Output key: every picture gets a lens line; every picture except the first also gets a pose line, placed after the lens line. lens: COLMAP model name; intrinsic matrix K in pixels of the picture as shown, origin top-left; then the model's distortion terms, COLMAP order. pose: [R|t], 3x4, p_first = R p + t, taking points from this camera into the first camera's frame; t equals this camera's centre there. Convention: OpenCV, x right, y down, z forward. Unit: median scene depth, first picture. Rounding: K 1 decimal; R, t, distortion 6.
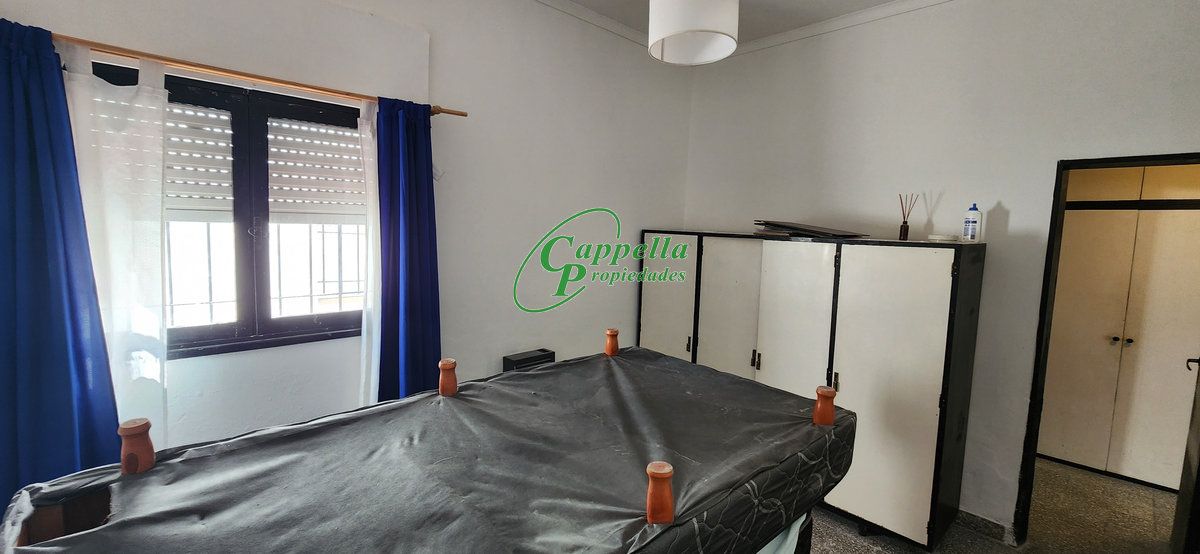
lens RADIAL K [[528.0, 0, 595.7], [0, 528.0, 273.1], [0, 0, 1]] dist [0.004446, 0.000271]
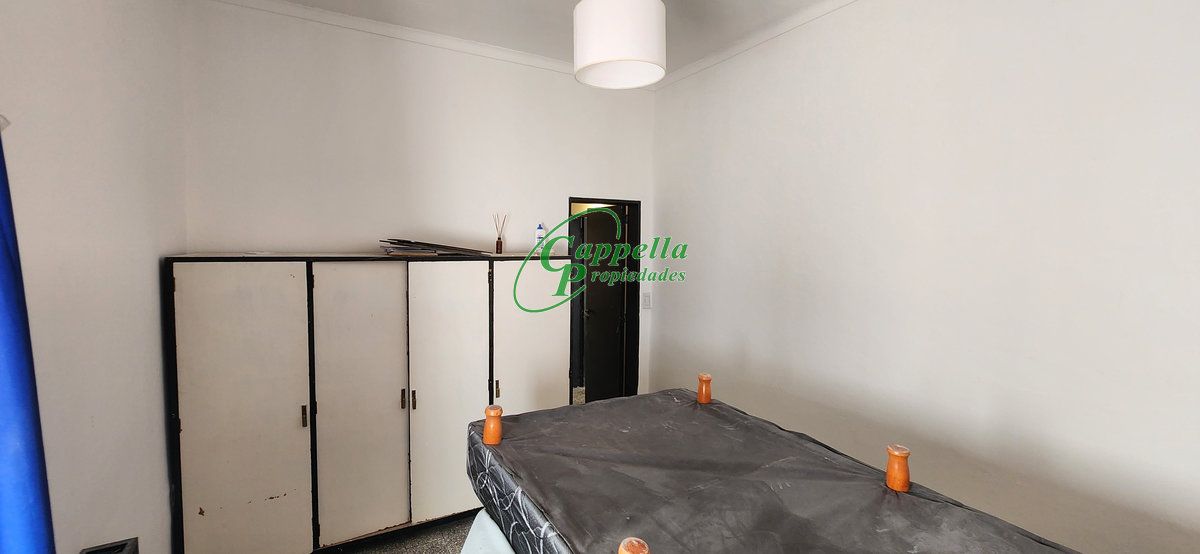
lens RADIAL K [[489.1, 0, 599.0], [0, 489.1, 277.6], [0, 0, 1]] dist [0.004526, -0.000158]
pose [[0.199059, -0.101027, 0.974766, -0.426432], [0.090840, 0.992292, 0.084293, -0.079318], [-0.975768, 0.071768, 0.206702, 0.547977]]
